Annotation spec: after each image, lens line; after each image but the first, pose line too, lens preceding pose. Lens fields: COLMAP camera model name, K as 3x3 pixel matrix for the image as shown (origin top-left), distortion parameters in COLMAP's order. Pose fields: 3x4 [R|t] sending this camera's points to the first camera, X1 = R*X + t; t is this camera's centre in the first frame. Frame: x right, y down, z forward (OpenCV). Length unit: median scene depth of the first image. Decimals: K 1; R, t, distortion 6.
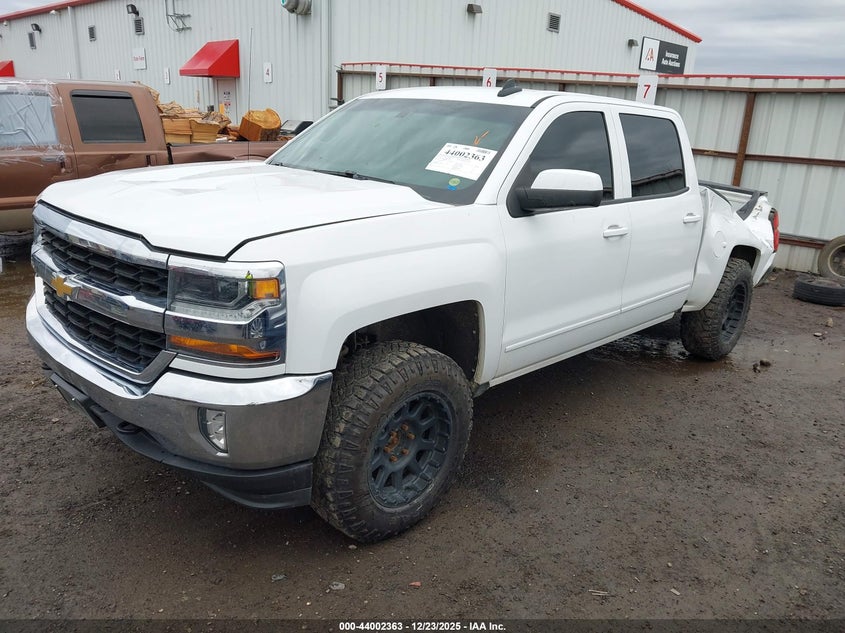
lens RADIAL K [[631.8, 0, 422.5], [0, 631.8, 316.5], [0, 0, 1]] dist [0.004341, 0.001363]
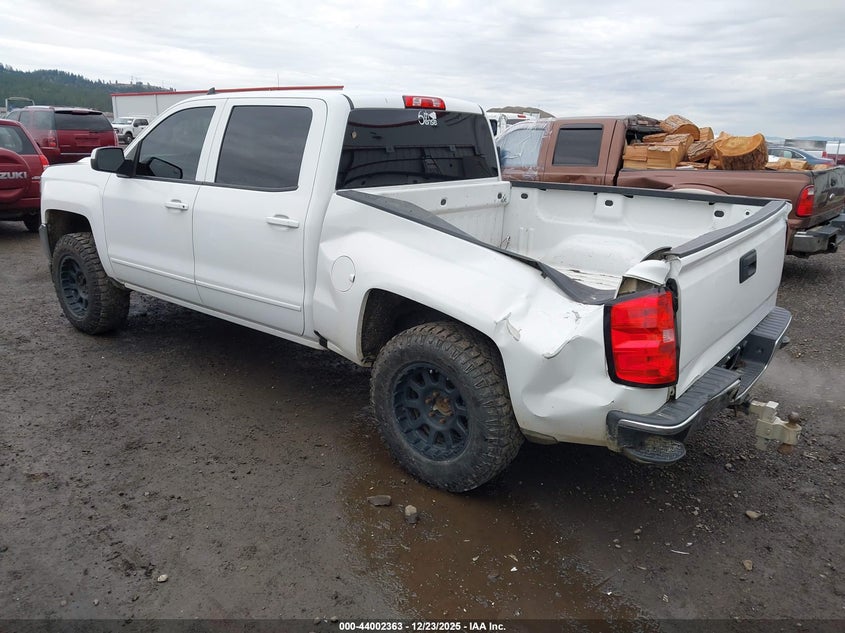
lens RADIAL K [[650.4, 0, 422.5], [0, 650.4, 316.5], [0, 0, 1]] dist [0.021030, -0.000543]
pose [[0.117163, 0.222331, -0.967906, 1.429822], [-0.310702, 0.933899, 0.176909, -0.268931], [0.943259, 0.280003, 0.178497, 1.143126]]
